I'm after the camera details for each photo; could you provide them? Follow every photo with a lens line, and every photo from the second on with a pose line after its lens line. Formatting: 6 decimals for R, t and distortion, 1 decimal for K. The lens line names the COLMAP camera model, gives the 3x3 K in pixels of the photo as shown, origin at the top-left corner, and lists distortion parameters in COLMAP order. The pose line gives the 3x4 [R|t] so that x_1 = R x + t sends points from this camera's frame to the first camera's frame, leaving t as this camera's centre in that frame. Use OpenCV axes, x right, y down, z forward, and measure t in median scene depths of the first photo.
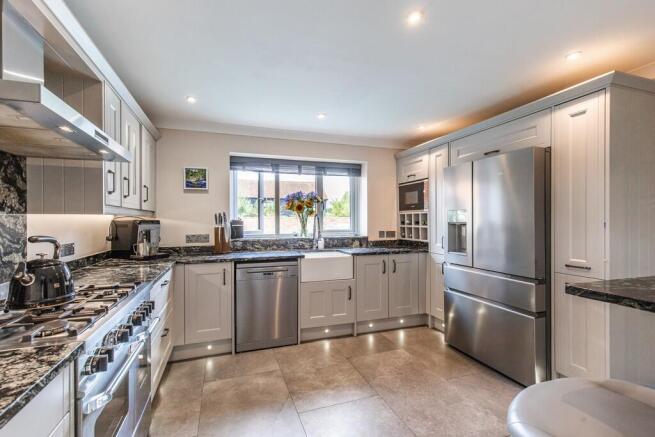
lens RADIAL K [[294.8, 0, 327.3], [0, 294.8, 222.8], [0, 0, 1]] dist [0.004884, 0.000814]
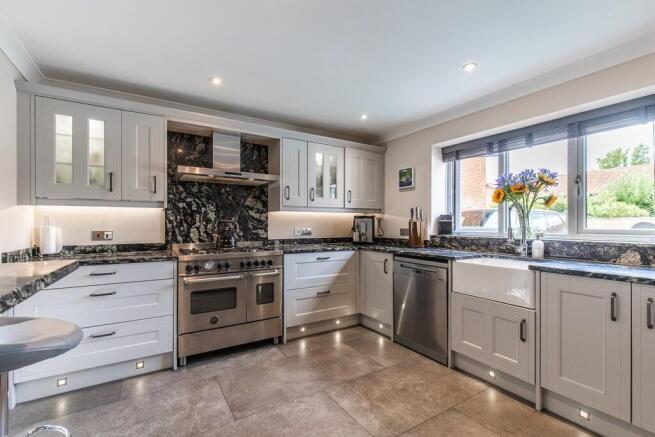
lens RADIAL K [[294.8, 0, 322.9], [0, 294.8, 224.4], [0, 0, 1]] dist [0.004884, 0.000814]
pose [[0.208029, 0.008477, -0.978086, 0.613337], [-0.010480, 0.999924, 0.006438, 0.022252], [0.978067, 0.008911, 0.208102, 0.497640]]
